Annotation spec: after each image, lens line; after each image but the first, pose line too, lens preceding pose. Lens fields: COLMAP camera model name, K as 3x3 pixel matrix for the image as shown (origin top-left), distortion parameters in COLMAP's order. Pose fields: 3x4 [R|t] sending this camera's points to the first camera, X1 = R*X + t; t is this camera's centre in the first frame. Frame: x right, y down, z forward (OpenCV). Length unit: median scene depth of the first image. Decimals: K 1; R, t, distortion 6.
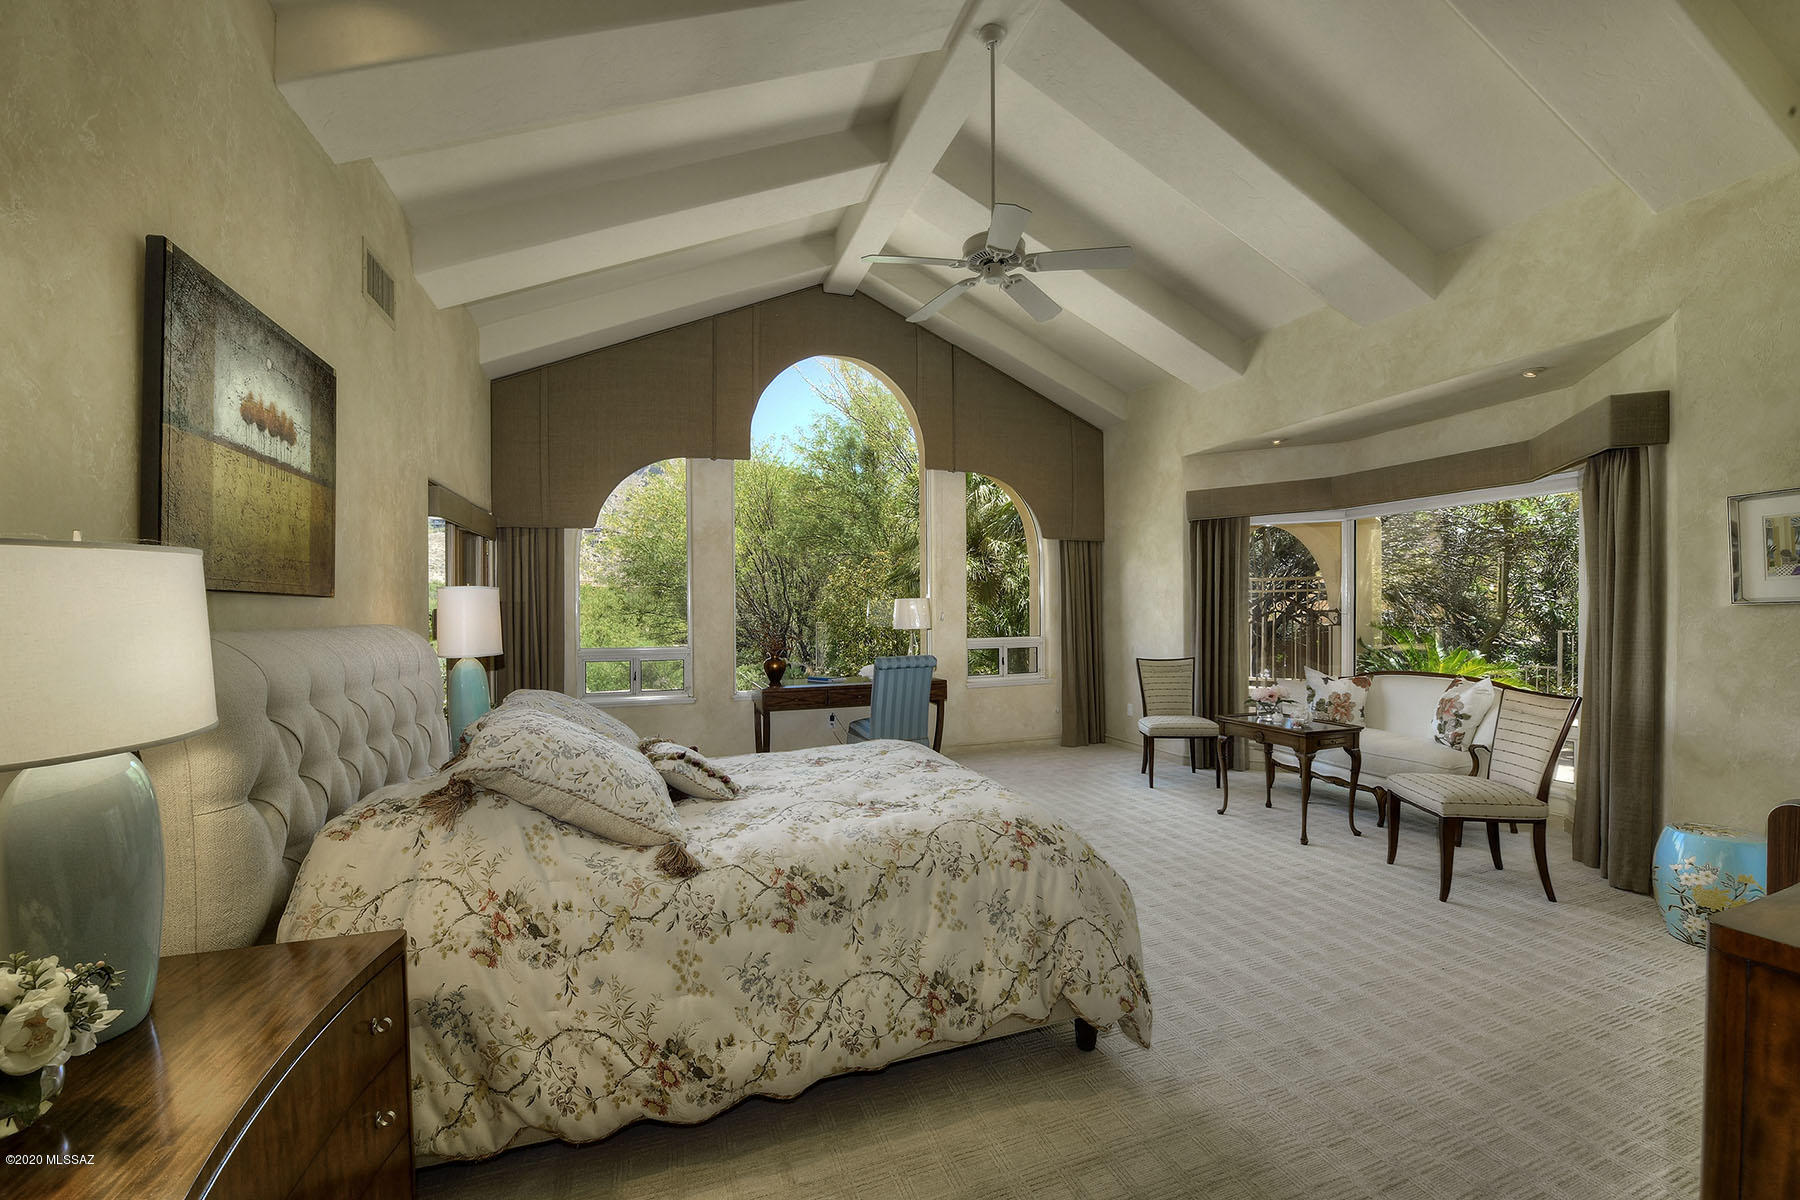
lens RADIAL K [[723.8, 0, 900.0], [0, 723.8, 600.0], [0, 0, 1]] dist [-0.001735, -0.000239]
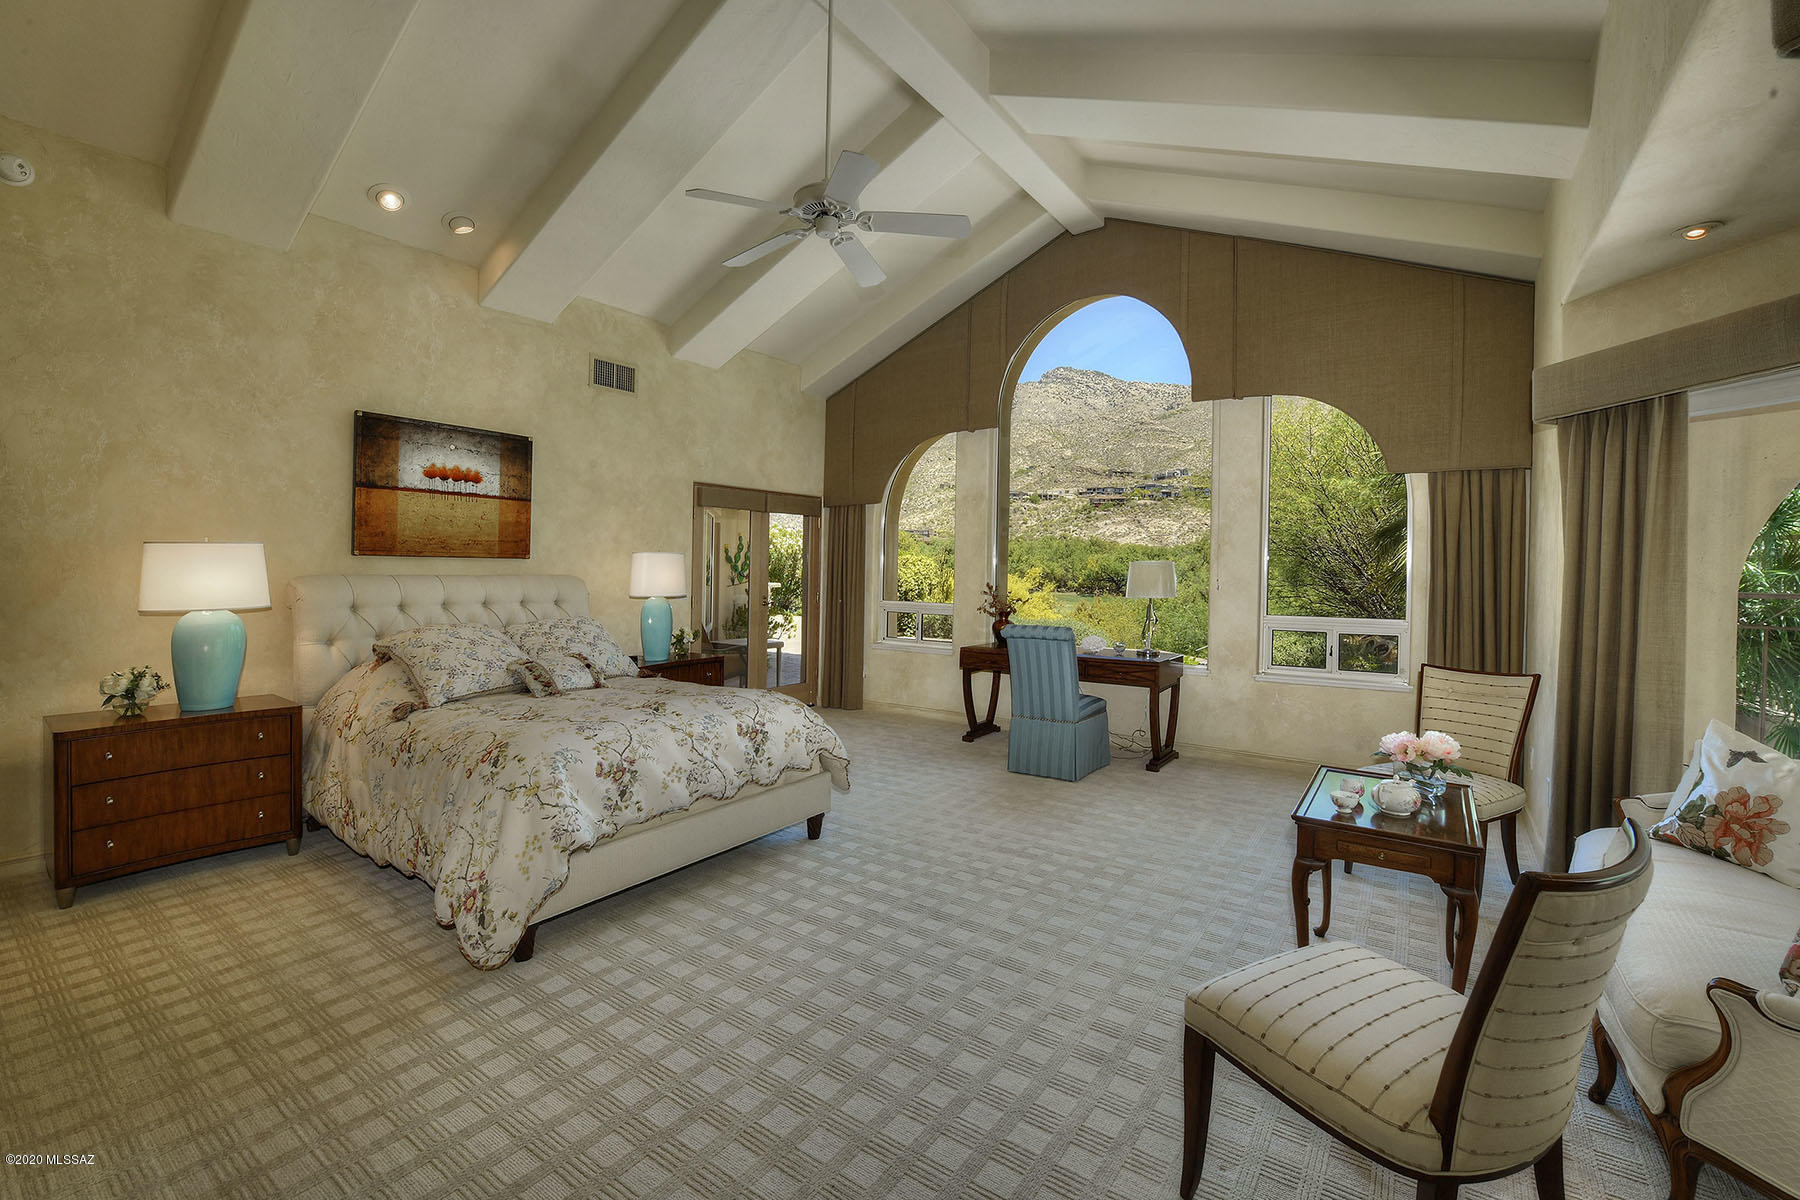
lens RADIAL K [[726.5, 0, 942.3], [0, 726.5, 564.6], [0, 0, 1]] dist [-0.018616, -0.000577]
pose [[0.585412, 0.007754, -0.810699, 0.665145], [-0.007022, 0.999965, 0.004493, -0.002583], [0.810705, 0.003062, 0.585446, 0.377519]]
